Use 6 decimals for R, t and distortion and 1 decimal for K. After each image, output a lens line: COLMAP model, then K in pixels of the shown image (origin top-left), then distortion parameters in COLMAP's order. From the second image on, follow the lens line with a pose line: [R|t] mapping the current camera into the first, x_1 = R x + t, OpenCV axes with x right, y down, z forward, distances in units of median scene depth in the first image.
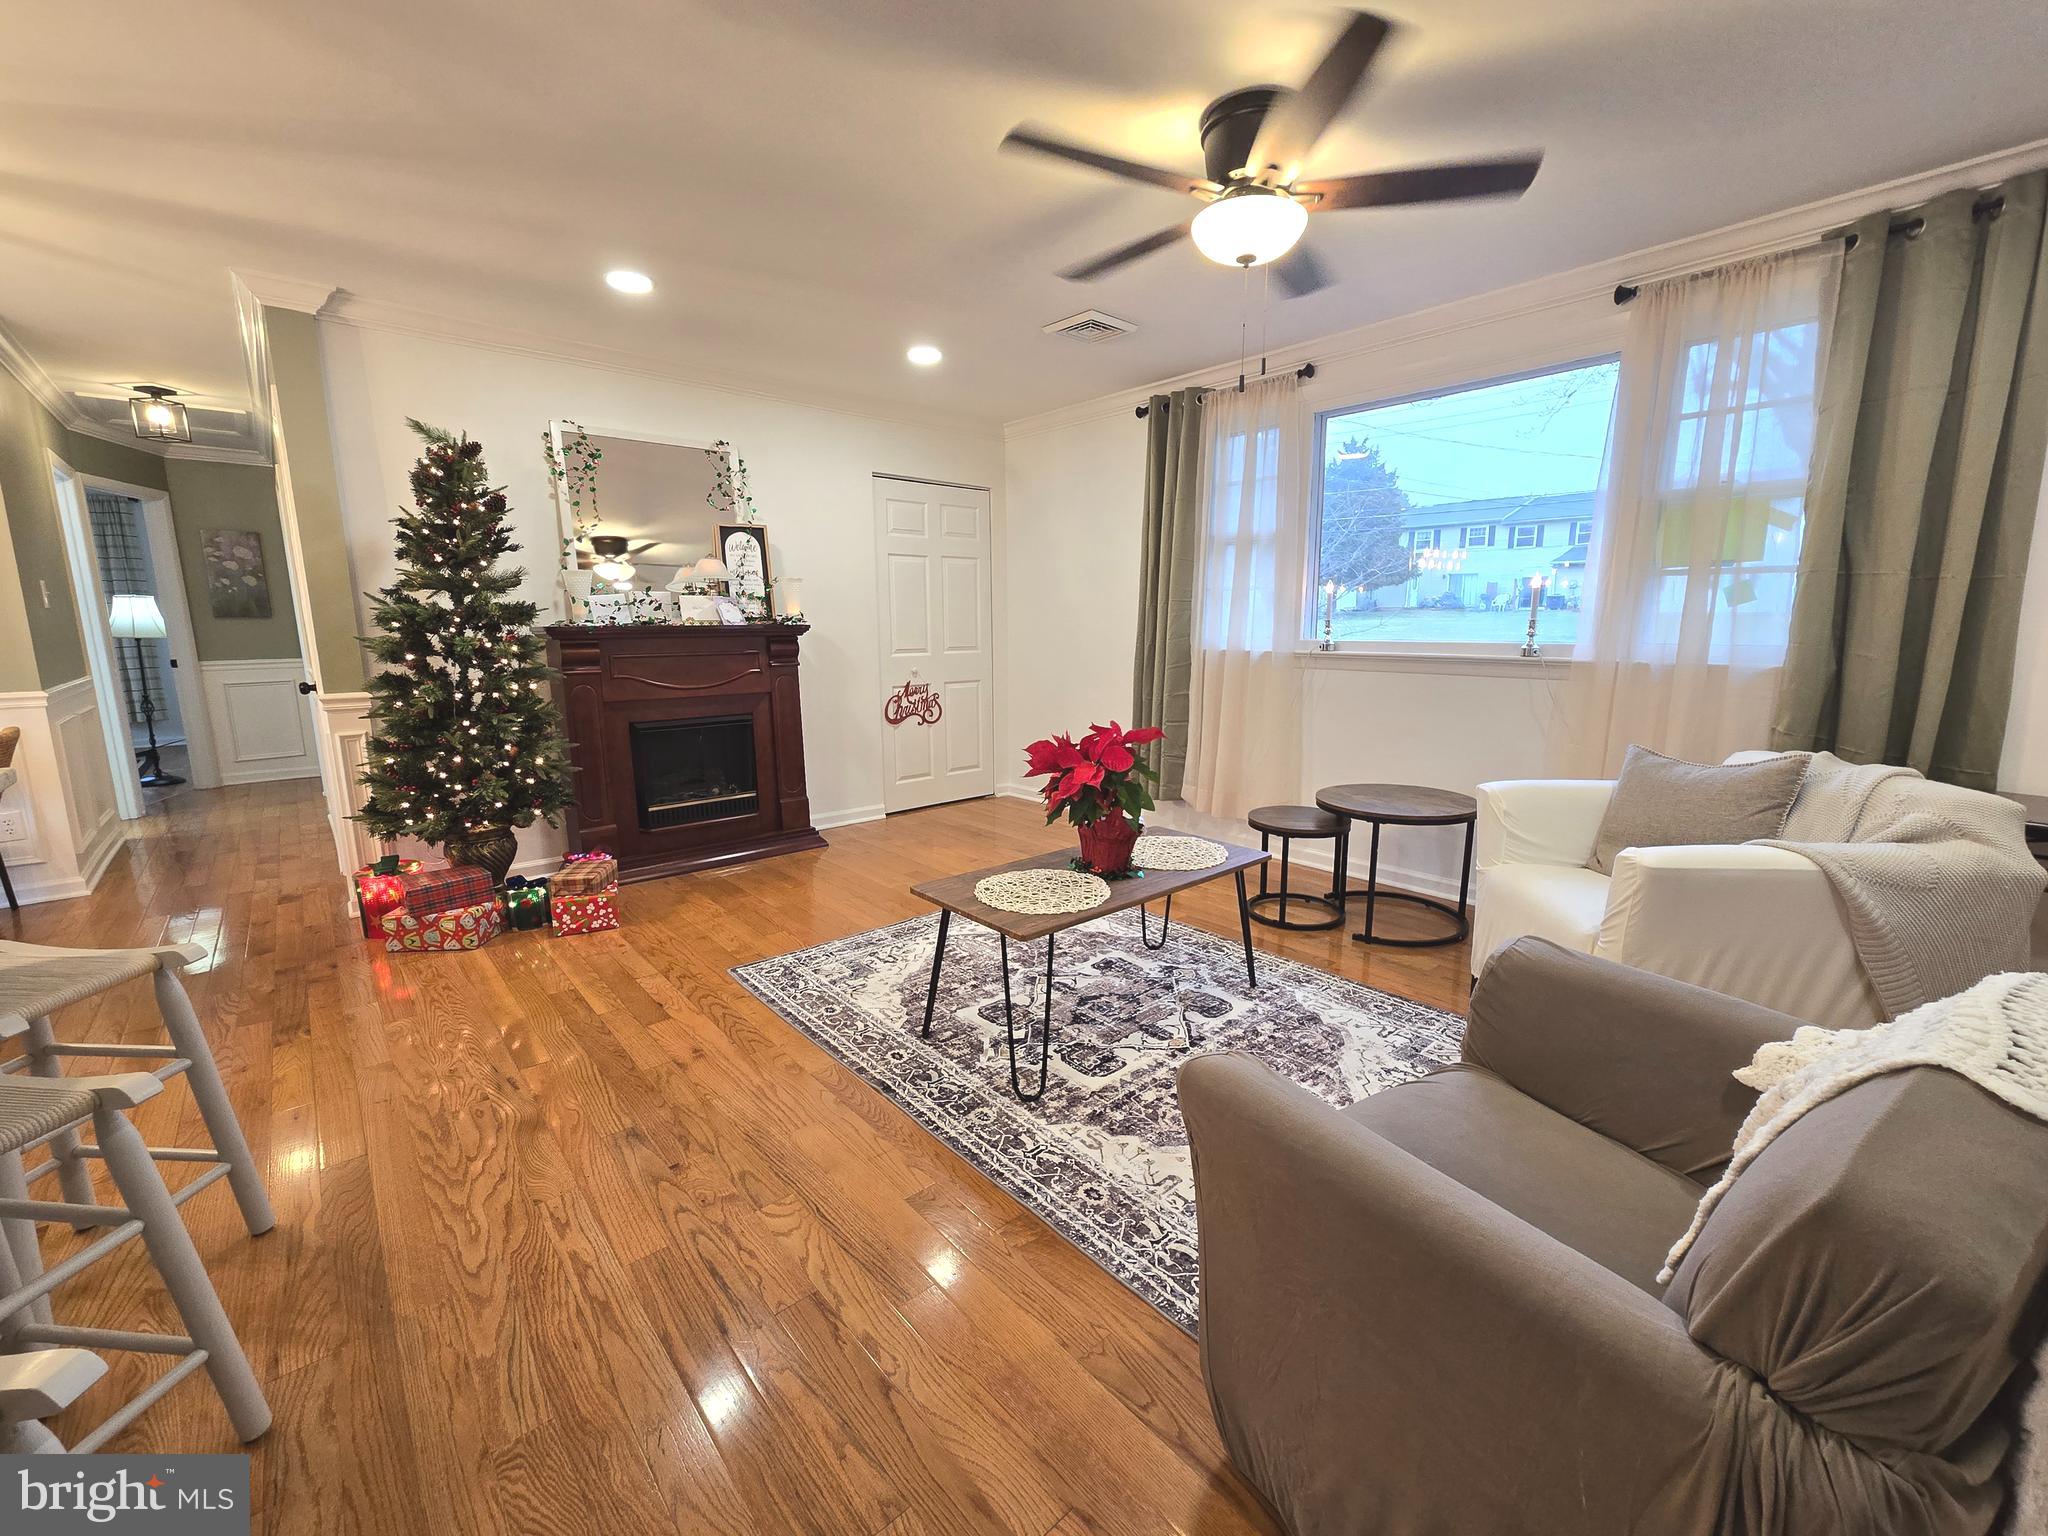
lens RADIAL K [[840.1, 0, 1041.0], [0, 840.1, 771.9], [0, 0, 1]] dist [-0.000167, 0.000448]
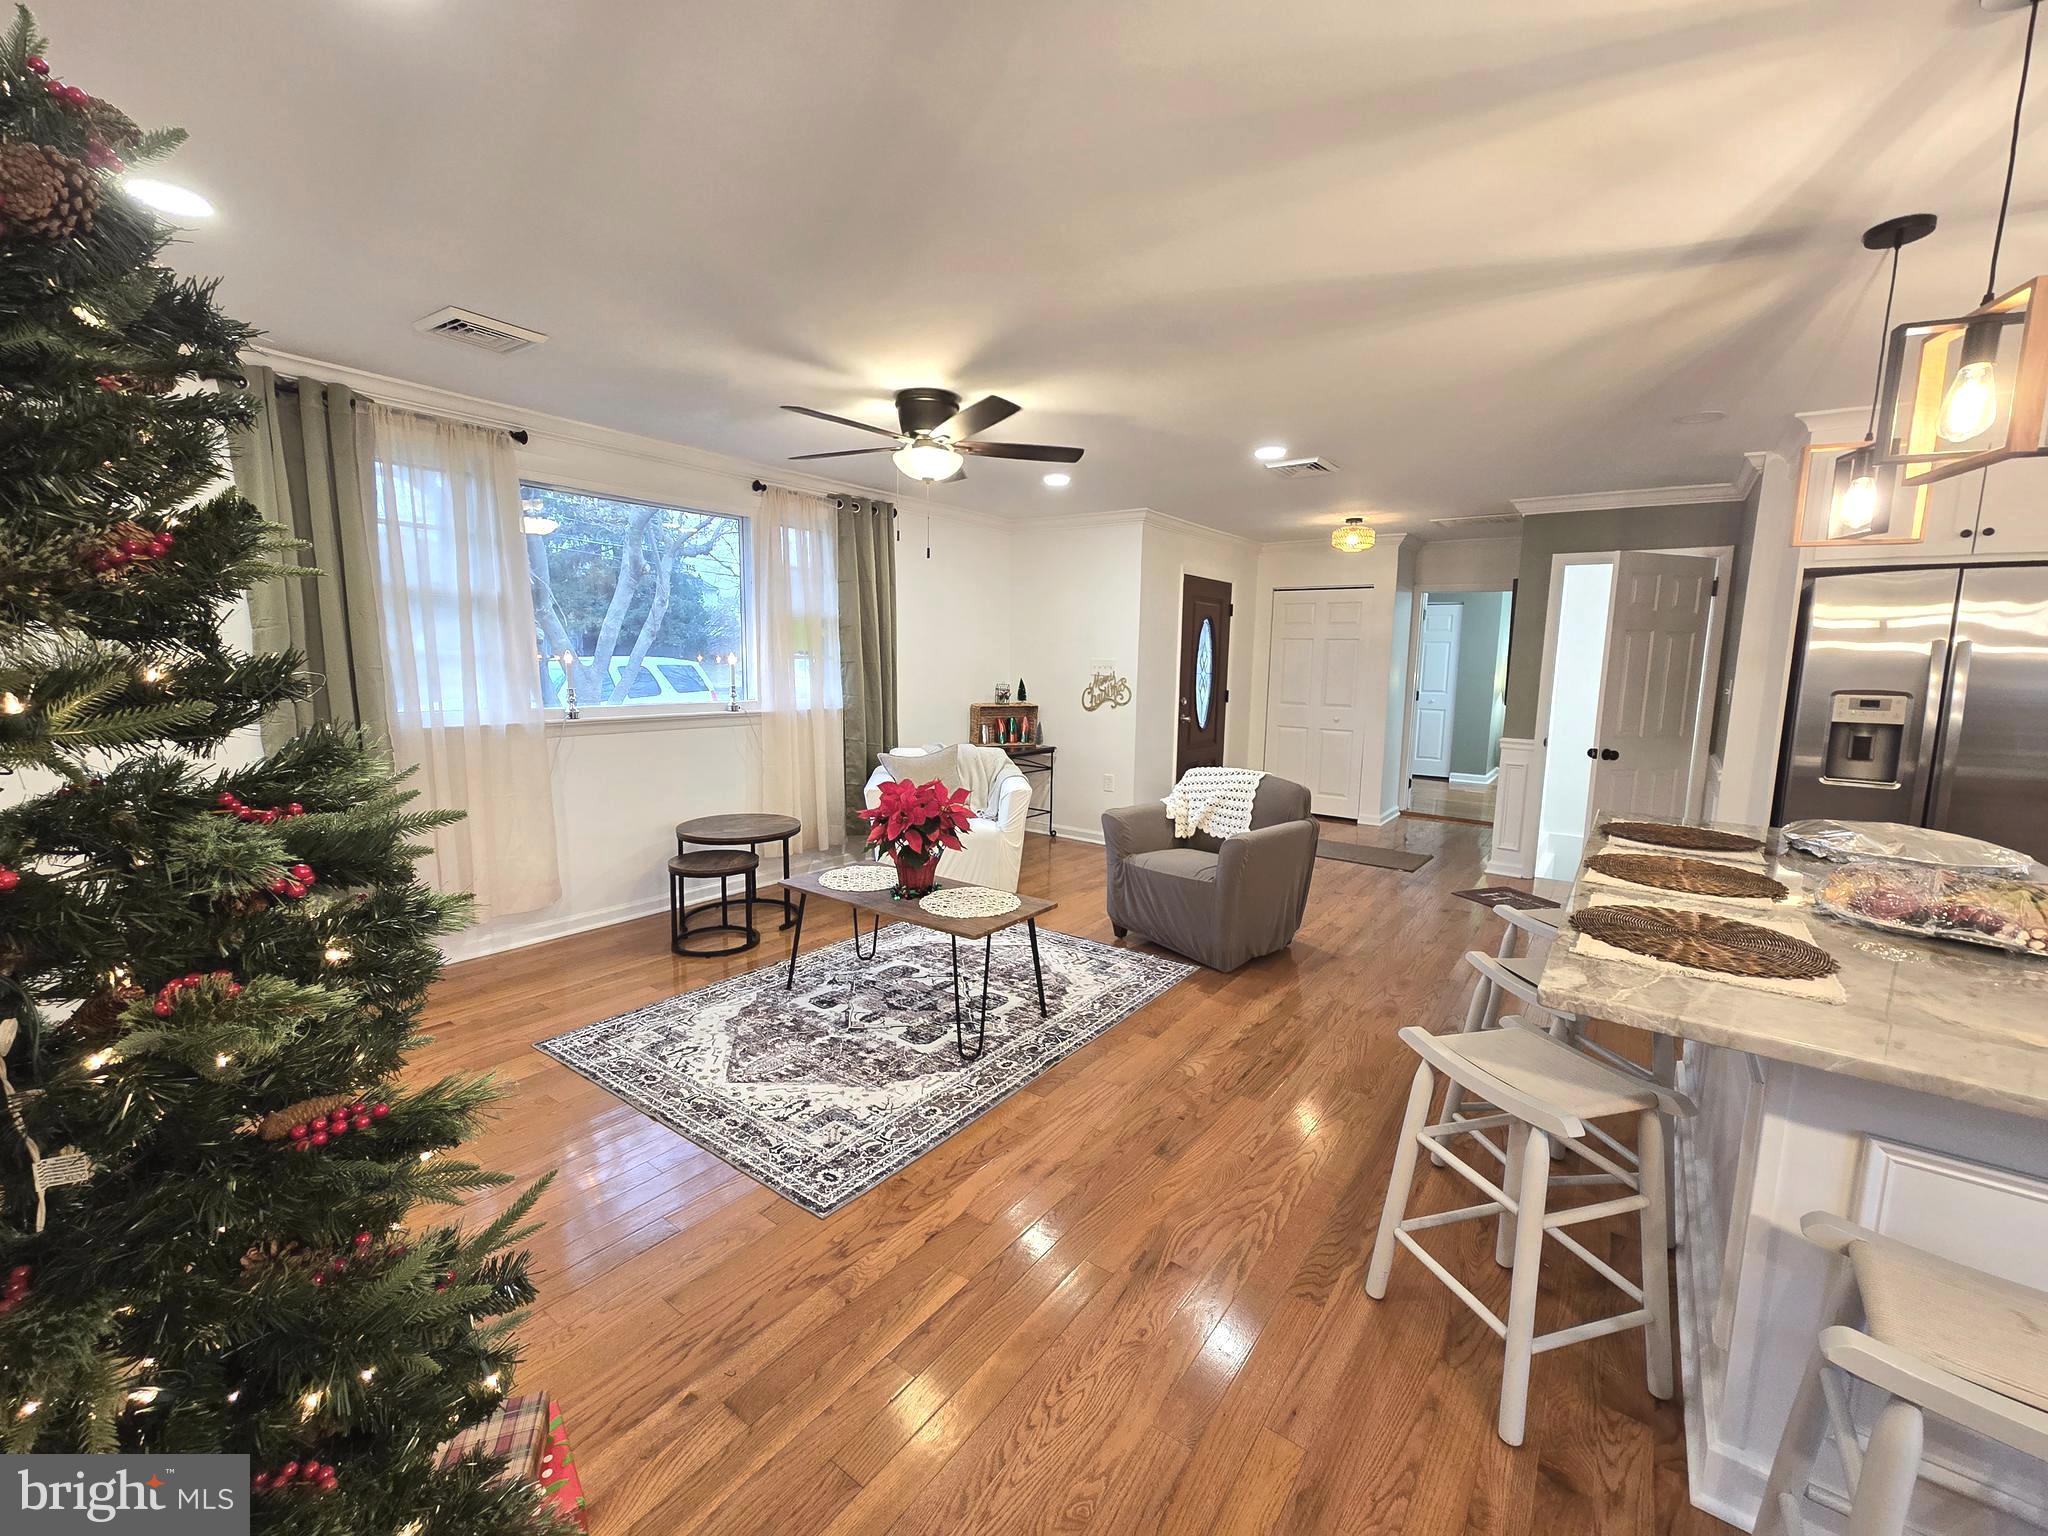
lens RADIAL K [[840.1, 0, 1041.0], [0, 840.1, 771.9], [0, 0, 1]] dist [-0.000167, 0.000448]
pose [[-0.218352, -0.136842, 0.966228, -0.954987], [0.152554, 0.973160, 0.172298, -0.207805], [-0.963872, 0.185024, -0.191616, 0.802538]]
